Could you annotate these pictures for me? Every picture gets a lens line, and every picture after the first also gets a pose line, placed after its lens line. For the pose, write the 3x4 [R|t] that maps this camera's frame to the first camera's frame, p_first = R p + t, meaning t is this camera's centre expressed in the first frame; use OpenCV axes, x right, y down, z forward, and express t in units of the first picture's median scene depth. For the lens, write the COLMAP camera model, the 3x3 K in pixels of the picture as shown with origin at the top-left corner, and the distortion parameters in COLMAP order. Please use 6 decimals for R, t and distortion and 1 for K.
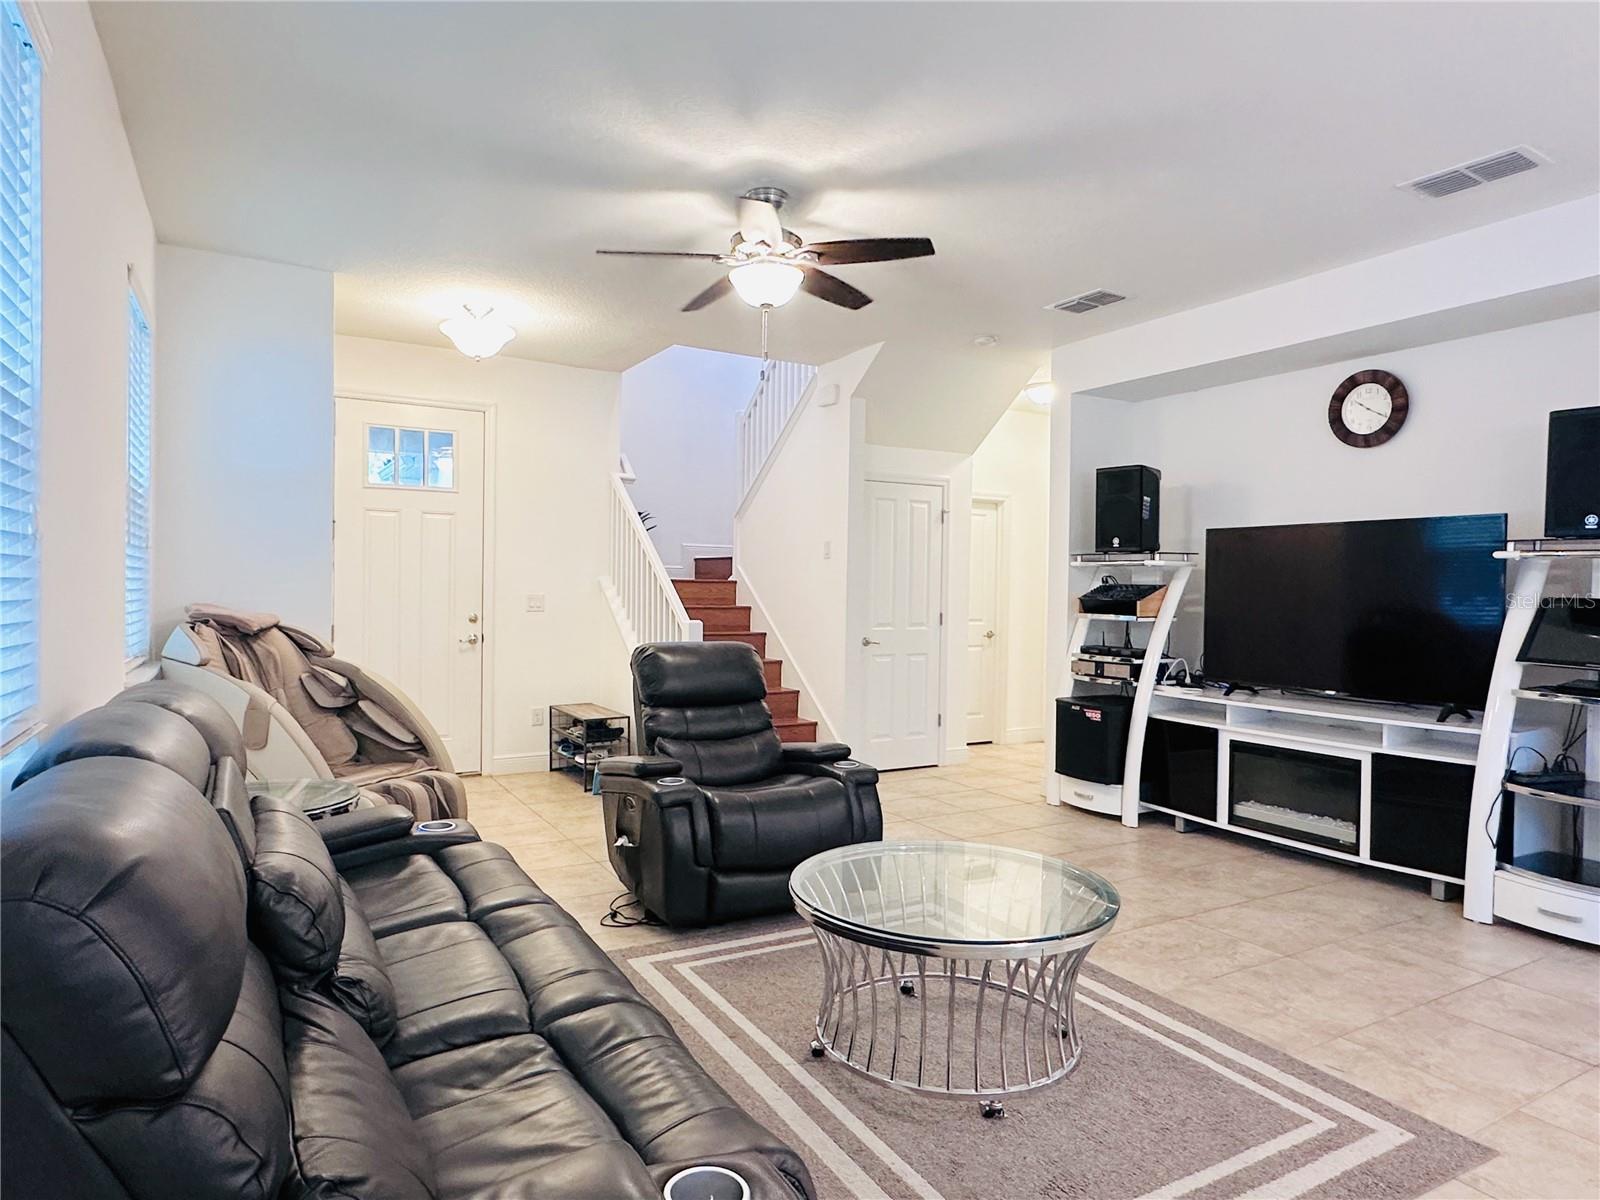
lens RADIAL K [[956.0, 0, 796.6], [0, 956.0, 607.0], [0, 0, 1]] dist [-0.005809, -0.001301]
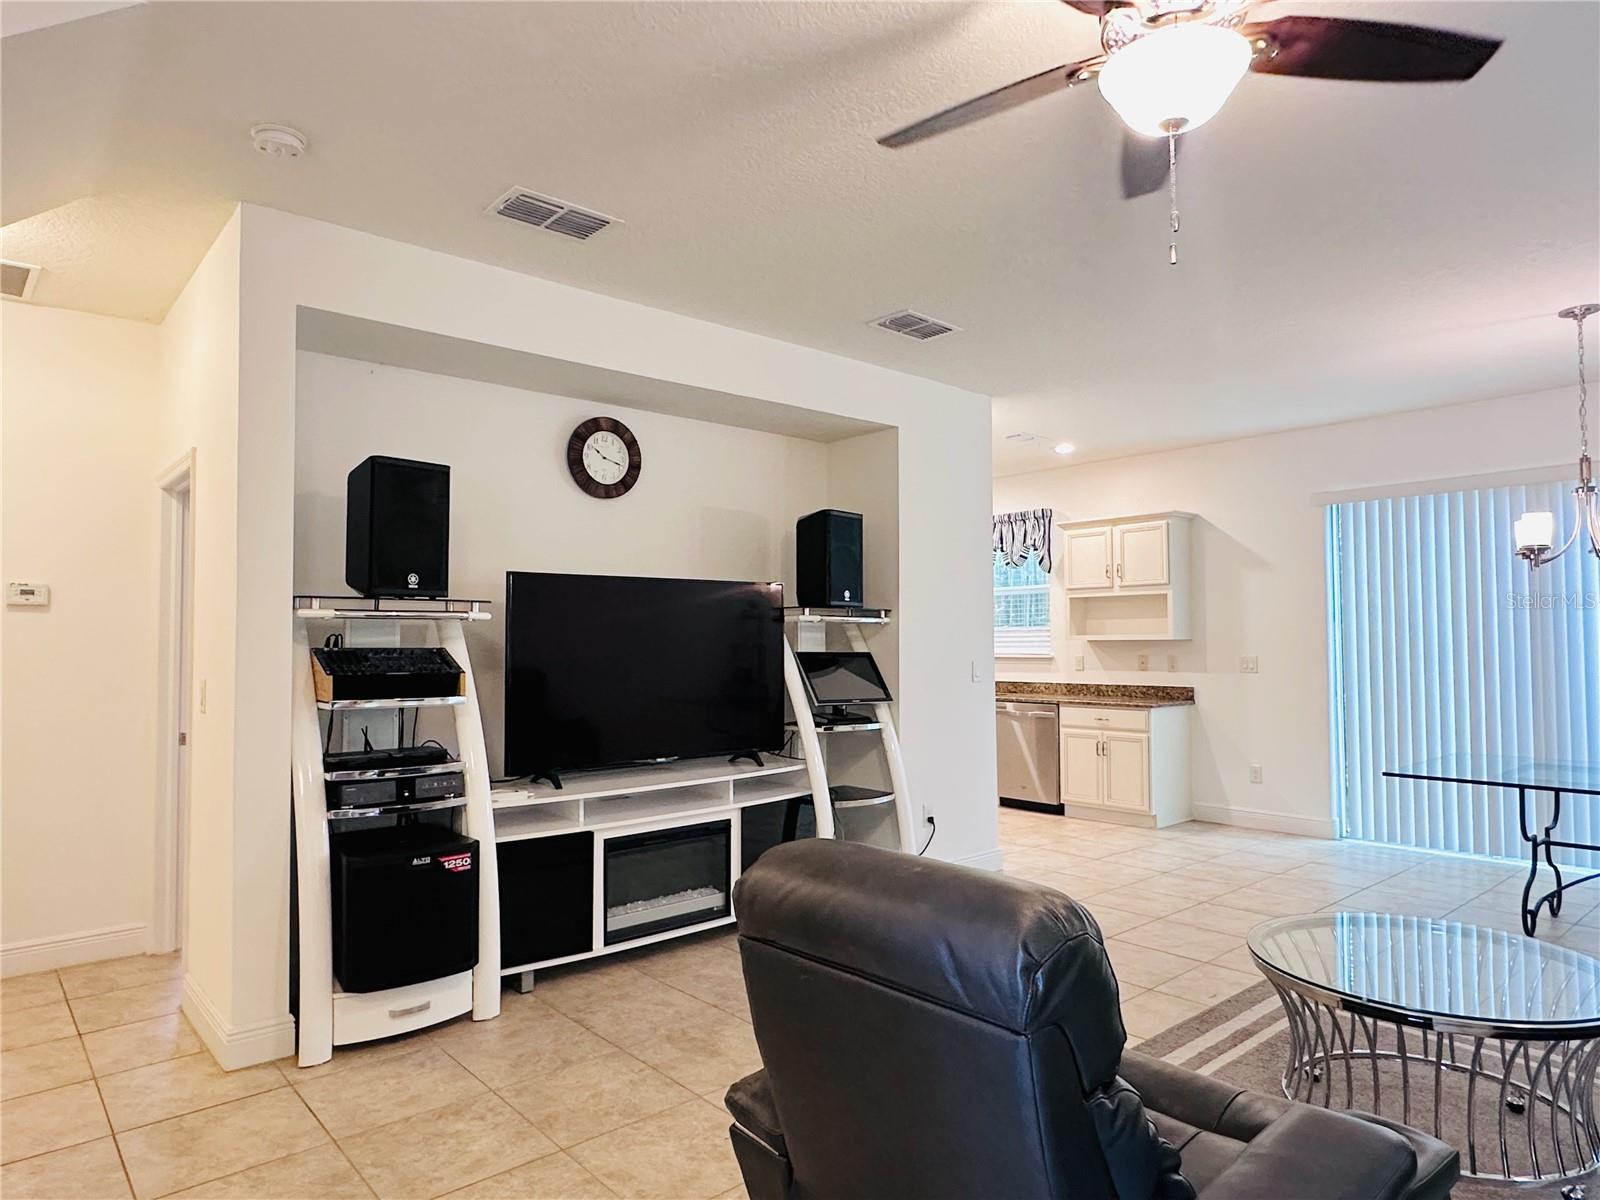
lens RADIAL K [[974.7, 0, 795.2], [0, 974.7, 605.2], [0, 0, 1]] dist [-0.004026, -0.000291]
pose [[-0.195358, 0.025972, 0.980388, -0.384499], [0.026877, 0.999416, -0.021120, -0.035890], [-0.980364, 0.022224, -0.195942, 1.004991]]
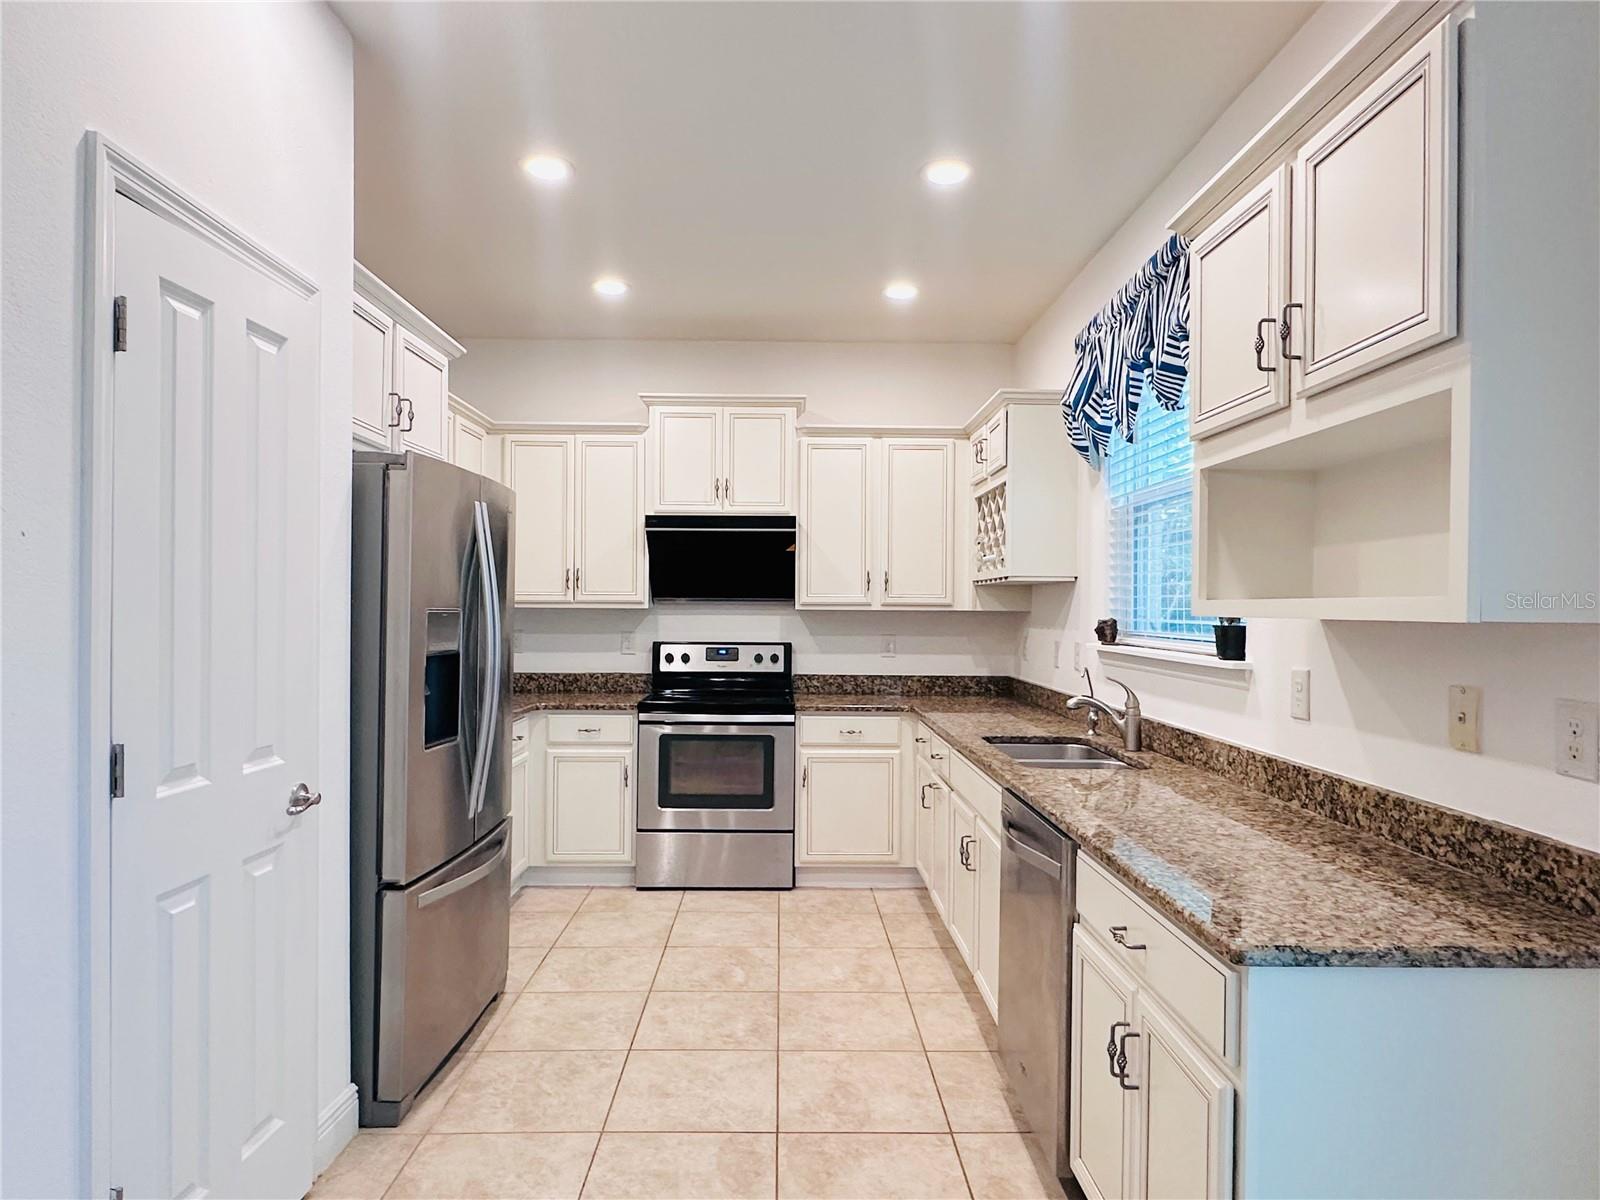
lens RADIAL K [[956.0, 0, 796.6], [0, 956.0, 607.0], [0, 0, 1]] dist [-0.005809, -0.001301]
pose [[0.478006, -0.012975, 0.878261, 0.606718], [0.022114, 0.999752, 0.002734, -0.009804], [-0.878078, 0.018116, 0.478174, 0.202163]]
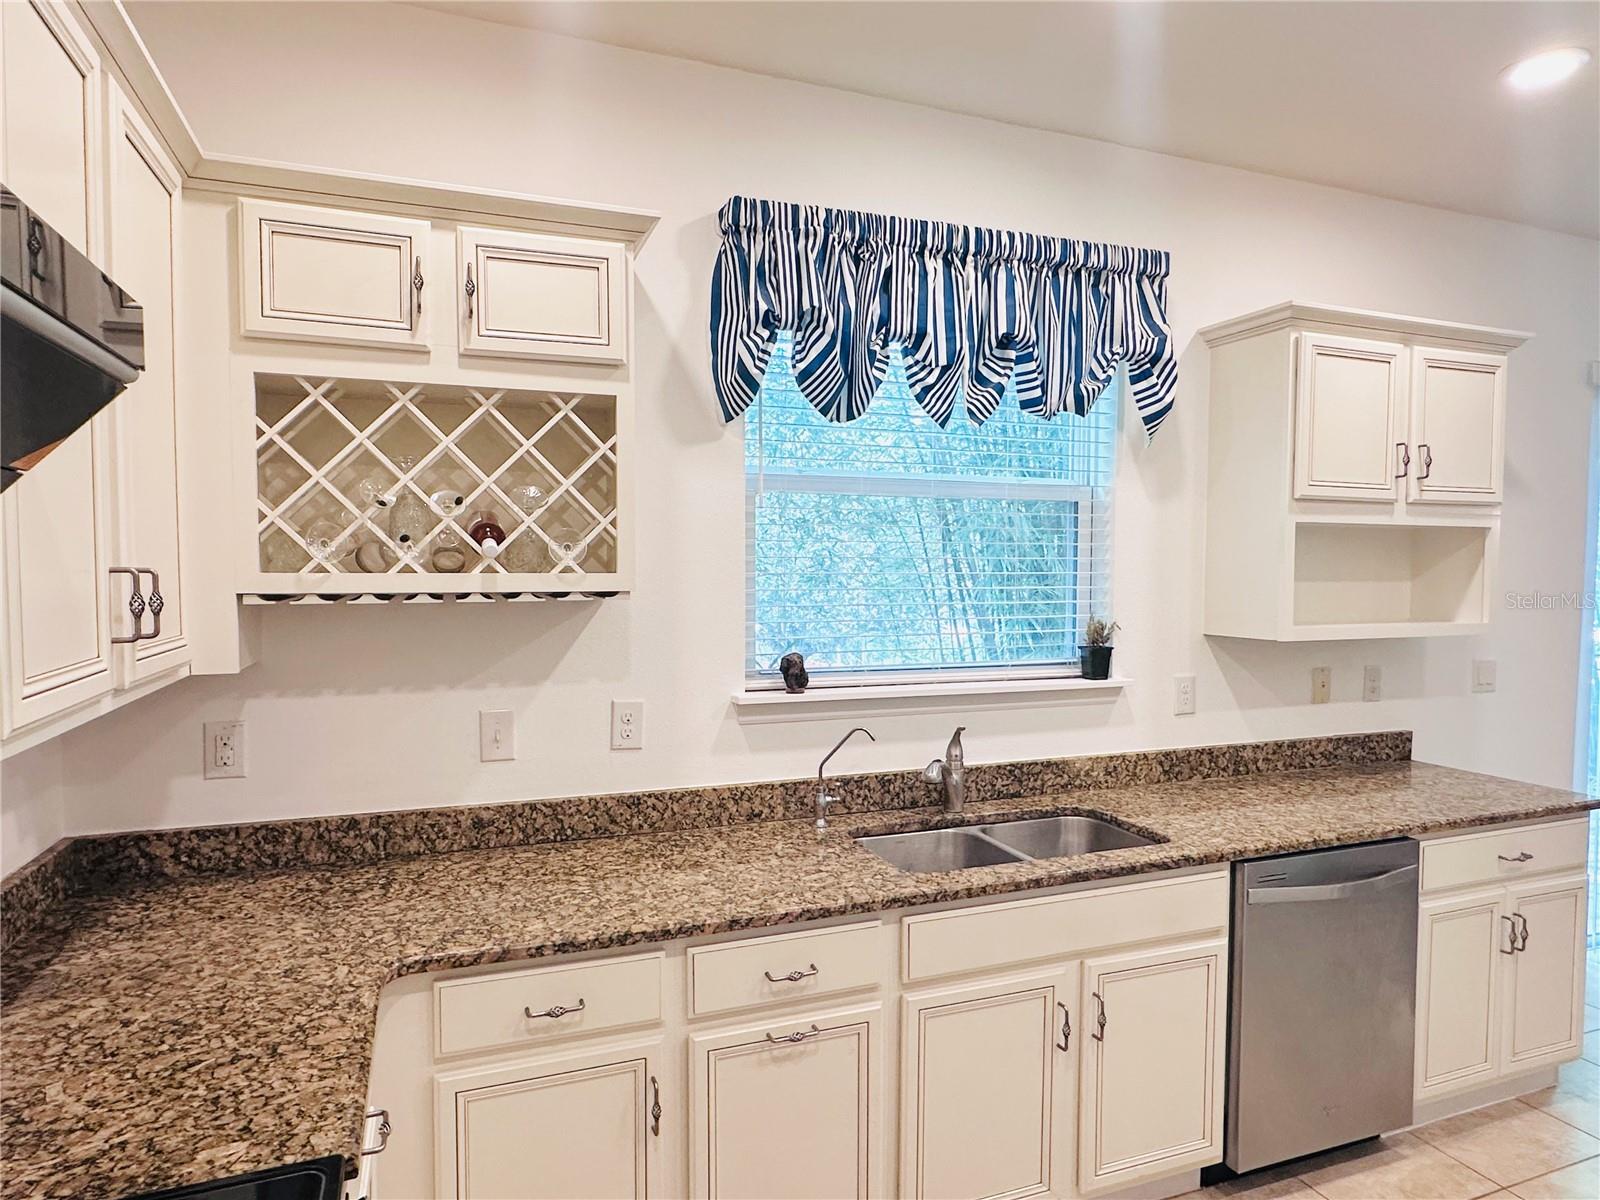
lens RADIAL K [[956.0, 0, 796.6], [0, 956.0, 607.0], [0, 0, 1]] dist [-0.005809, -0.001301]
pose [[-0.988136, -0.026335, 0.151309, 1.299899], [-0.015863, 0.997421, 0.070000, -0.054433], [-0.152762, 0.066769, -0.986005, 0.848038]]
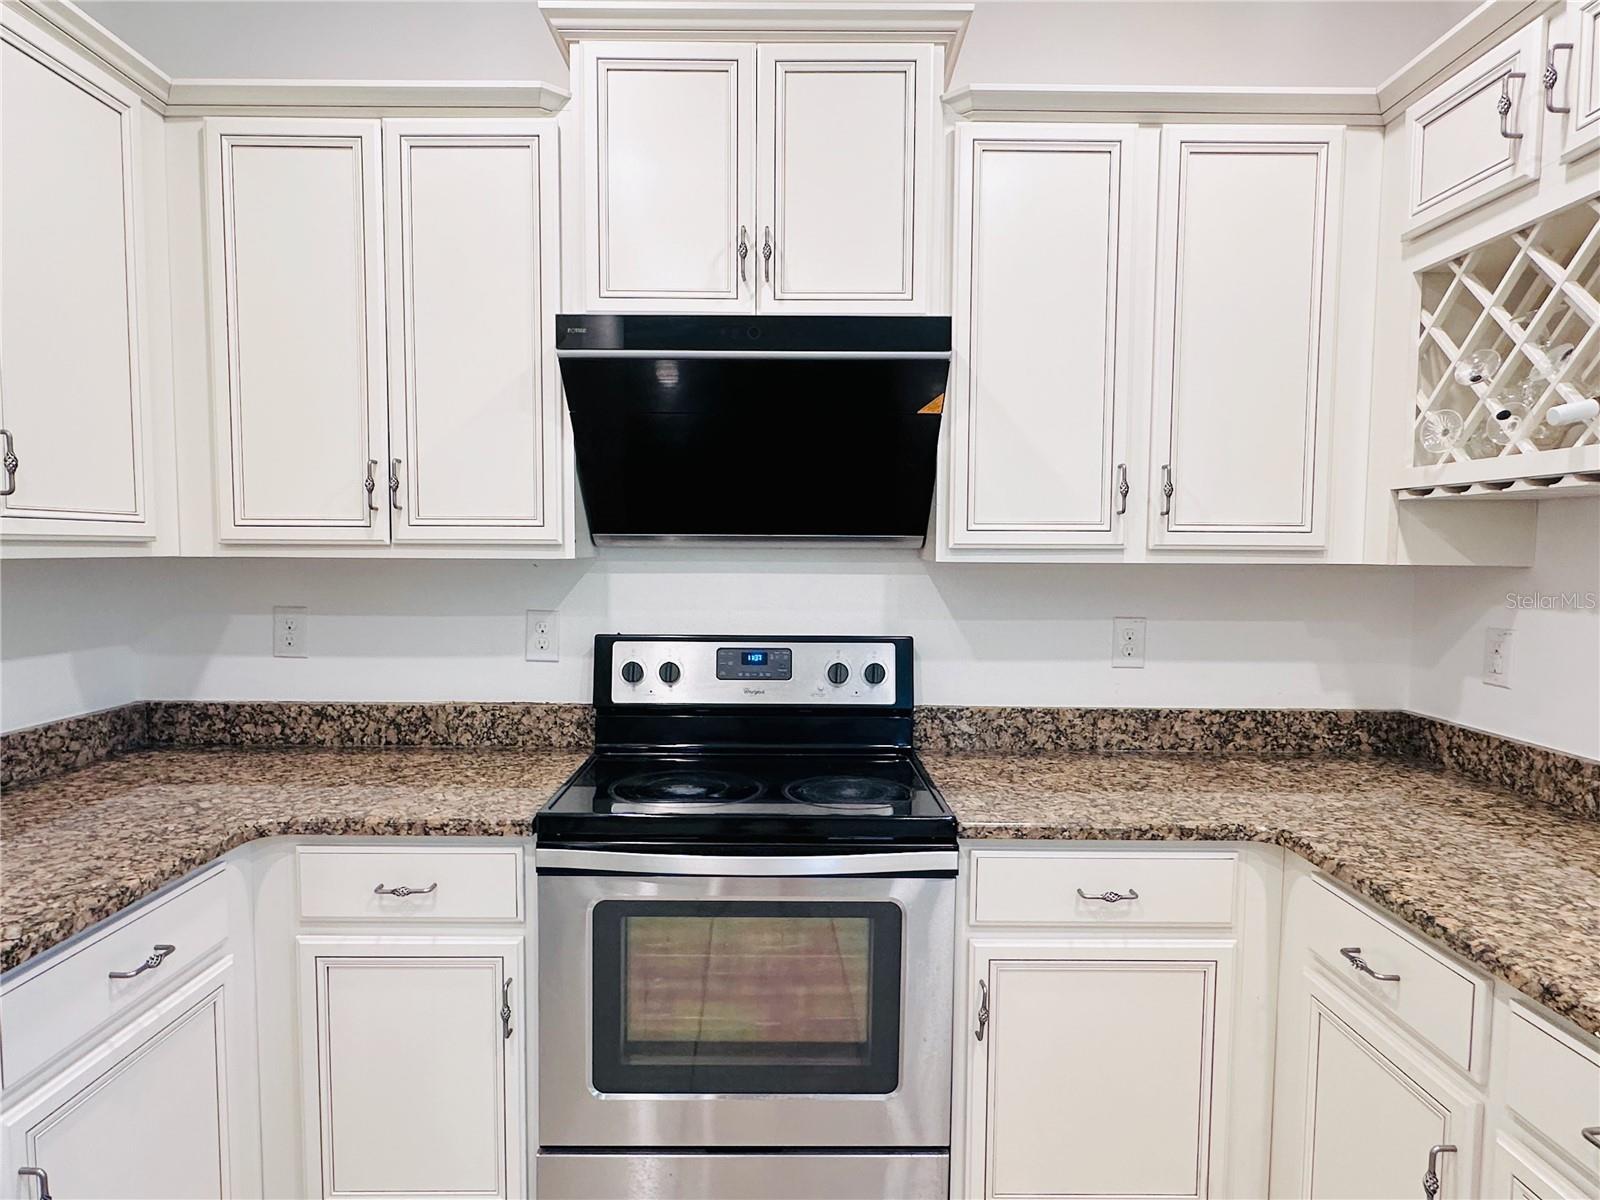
lens RADIAL K [[956.0, 0, 796.6], [0, 956.0, 607.0], [0, 0, 1]] dist [-0.005809, -0.001301]
pose [[0.488381, -0.066829, 0.870068, 1.106022], [0.022738, 0.997699, 0.063870, -0.012682], [-0.872334, -0.011410, 0.488777, 0.537983]]
